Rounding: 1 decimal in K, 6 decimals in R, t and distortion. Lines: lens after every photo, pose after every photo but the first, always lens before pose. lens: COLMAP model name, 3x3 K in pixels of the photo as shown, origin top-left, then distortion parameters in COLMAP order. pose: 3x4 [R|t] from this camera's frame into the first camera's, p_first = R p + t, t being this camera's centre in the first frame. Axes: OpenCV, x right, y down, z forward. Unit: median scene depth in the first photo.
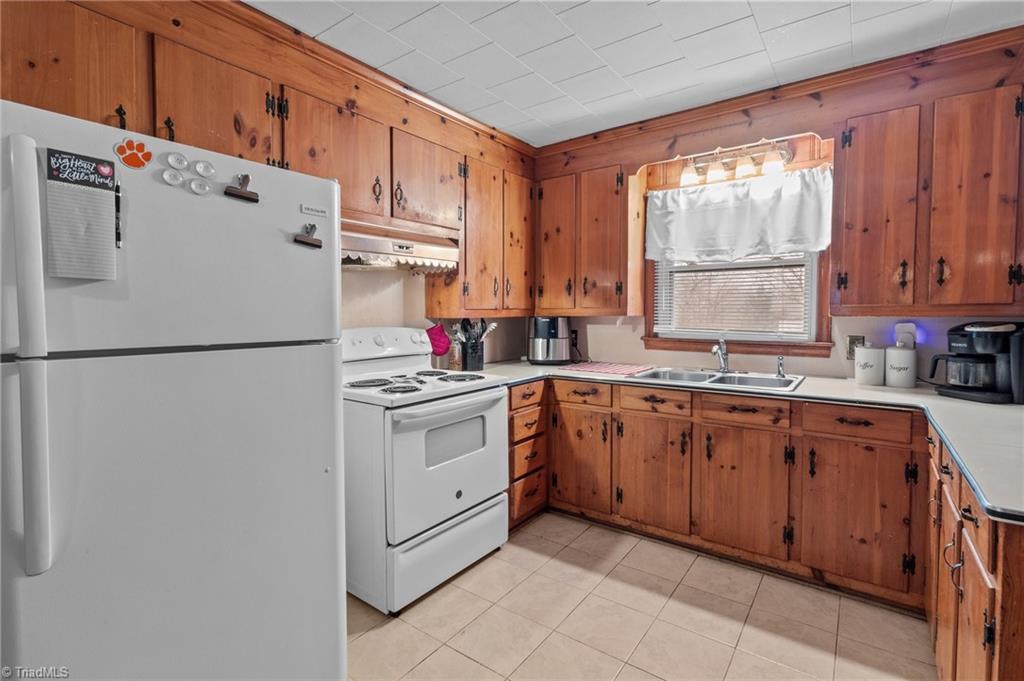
lens RADIAL K [[472.0, 0, 525.8], [0, 472.0, 332.3], [0, 0, 1]] dist [0.000329, 0.000943]
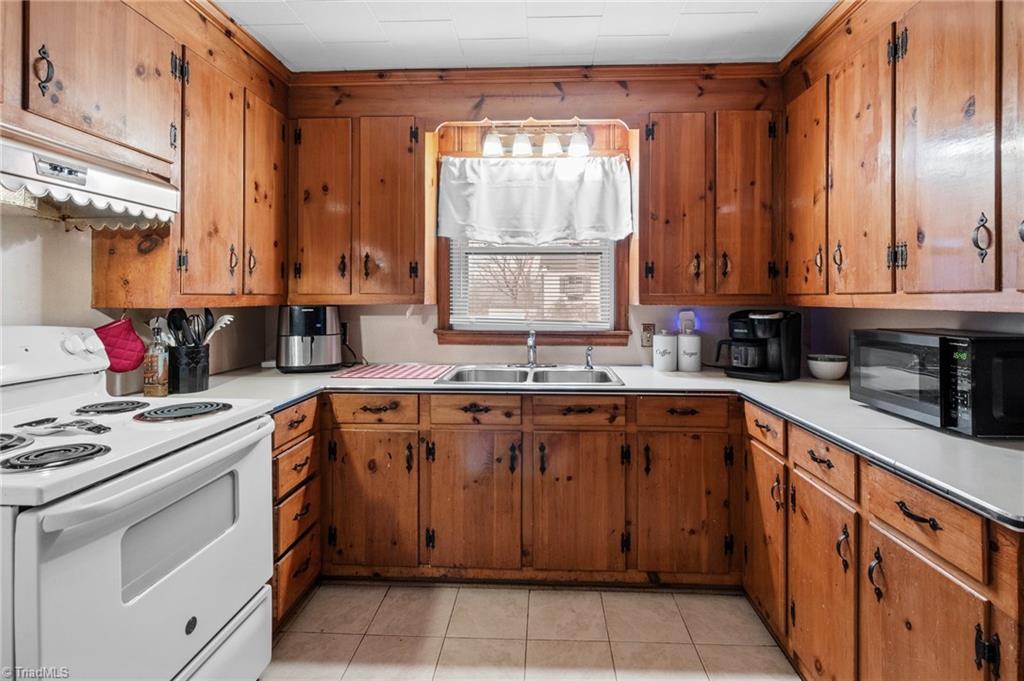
lens RADIAL K [[483.5, 0, 523.5], [0, 483.5, 302.9], [0, 0, 1]] dist [-0.000969, 0.000393]
pose [[0.836767, 0.002060, 0.547555, -0.110303], [0.017832, 0.999360, -0.031010, -0.010277], [-0.547269, 0.035712, 0.836195, 0.259008]]
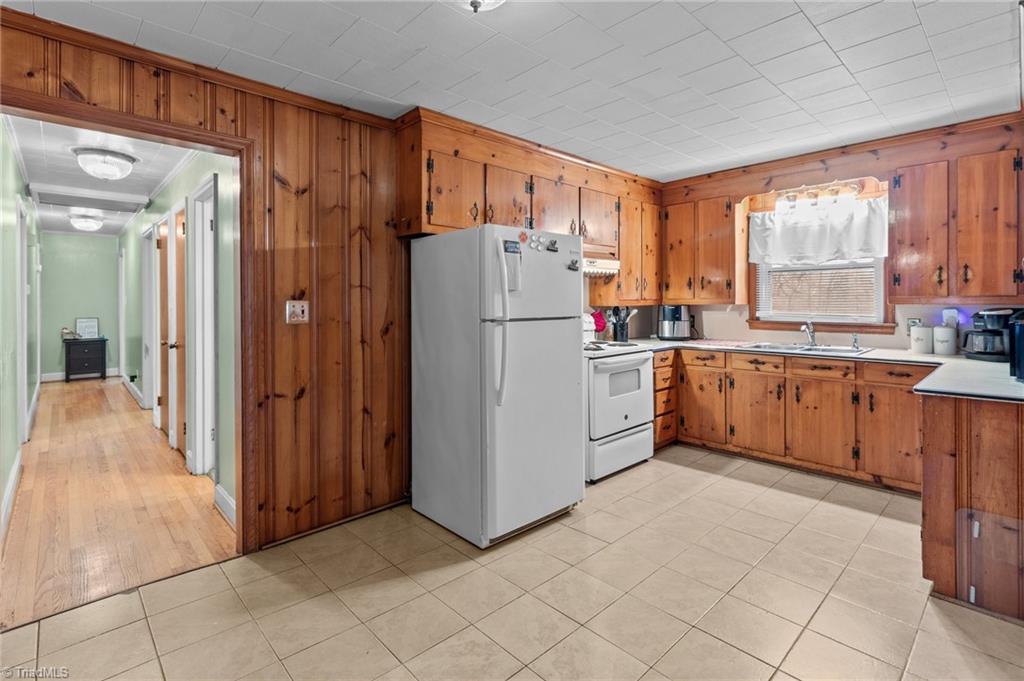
lens RADIAL K [[483.5, 0, 523.5], [0, 483.5, 302.9], [0, 0, 1]] dist [-0.000969, 0.000393]
pose [[0.983145, -0.002640, -0.182806, -0.159314], [-0.004265, 0.999292, -0.037373, 0.019408], [0.182775, 0.037523, 0.982438, -0.587801]]
